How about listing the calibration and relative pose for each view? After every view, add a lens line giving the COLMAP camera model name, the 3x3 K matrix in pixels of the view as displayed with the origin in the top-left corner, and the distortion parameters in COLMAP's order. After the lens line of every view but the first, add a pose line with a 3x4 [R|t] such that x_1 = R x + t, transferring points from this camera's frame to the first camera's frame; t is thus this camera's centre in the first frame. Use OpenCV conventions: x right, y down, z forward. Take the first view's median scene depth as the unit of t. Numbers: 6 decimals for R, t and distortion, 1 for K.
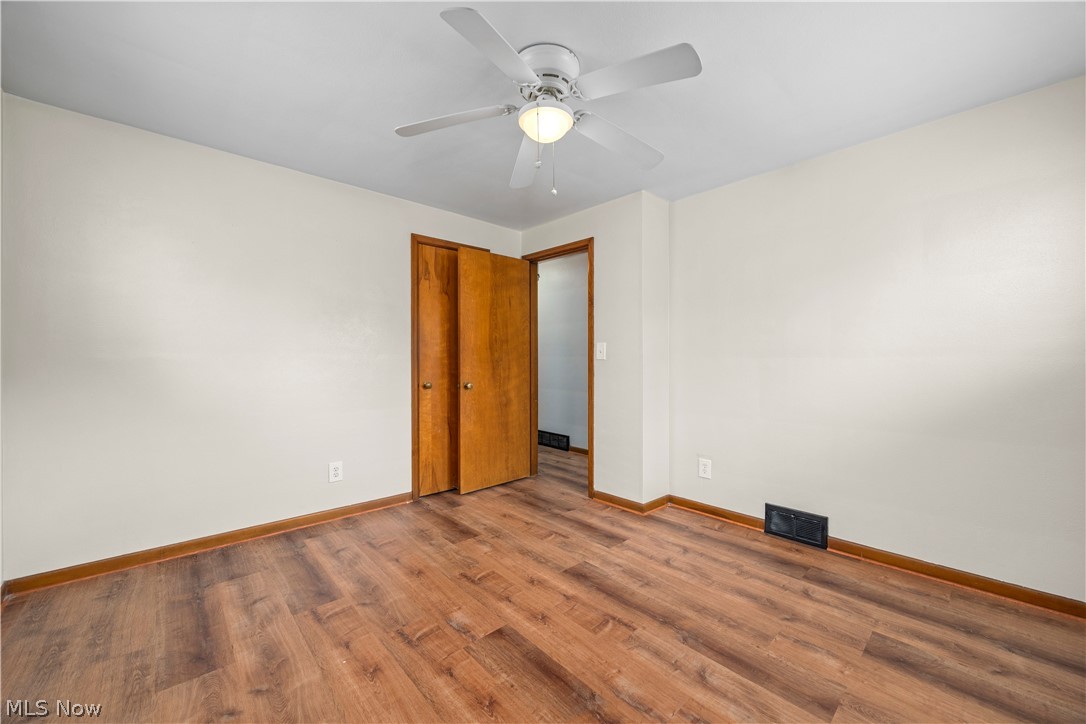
lens RADIAL K [[416.7, 0, 537.7], [0, 416.7, 376.1], [0, 0, 1]] dist [0.000225, -0.001553]
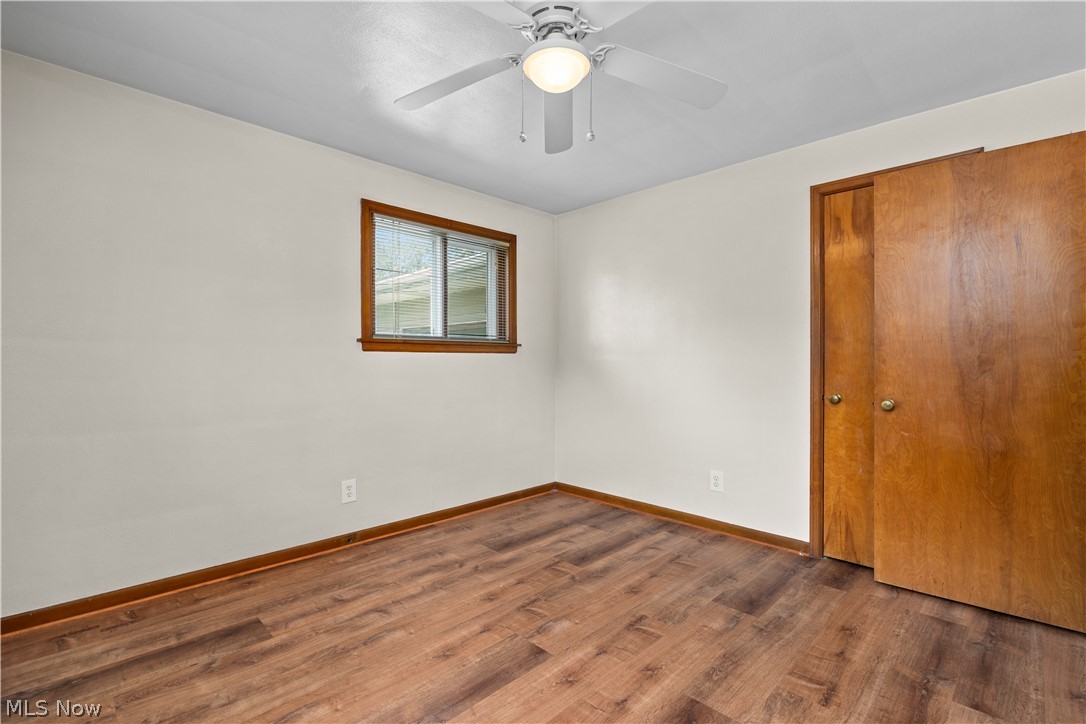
lens RADIAL K [[489.1, 0, 547.8], [0, 489.1, 380.4], [0, 0, 1]] dist [-0.017890, 0.002092]
pose [[0.053107, 0.036276, -0.997930, 0.791984], [-0.041010, 0.998576, 0.034117, -0.023777], [0.997746, 0.039113, 0.054519, 0.761028]]
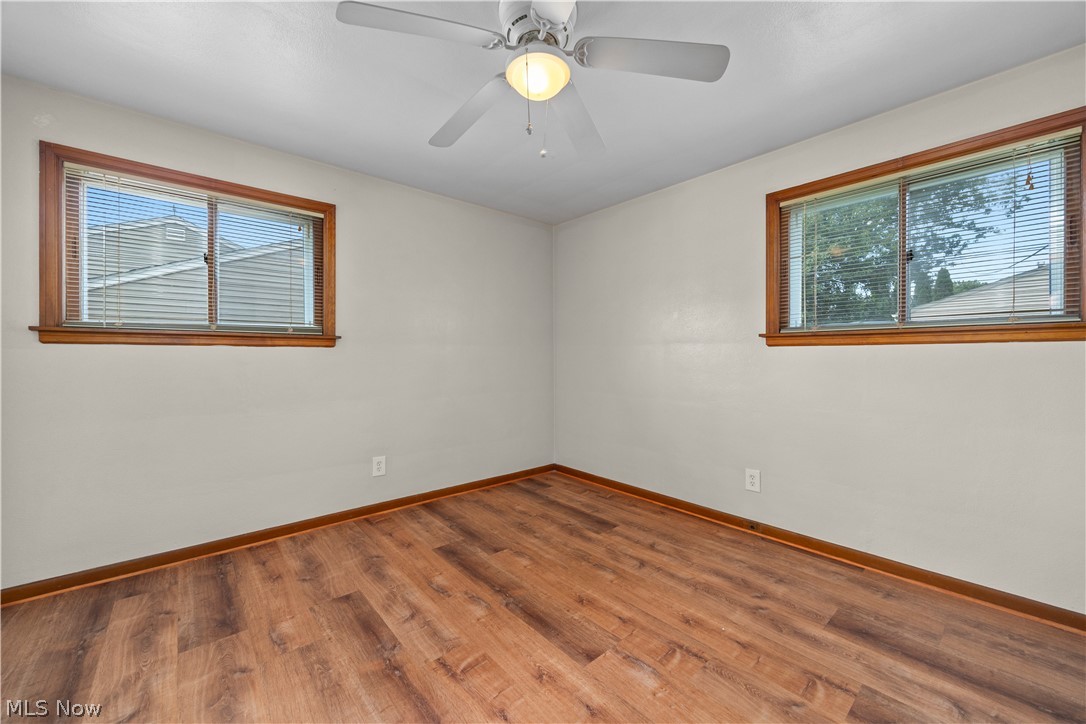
lens RADIAL K [[416.7, 0, 539.0], [0, 416.7, 360.0], [0, 0, 1]] dist [0.000225, -0.001553]
pose [[-0.999607, 0.000152, 0.028025, -0.005488], [0.001573, 0.998713, 0.050686, -0.059795], [-0.027981, 0.050710, -0.998321, 1.523428]]
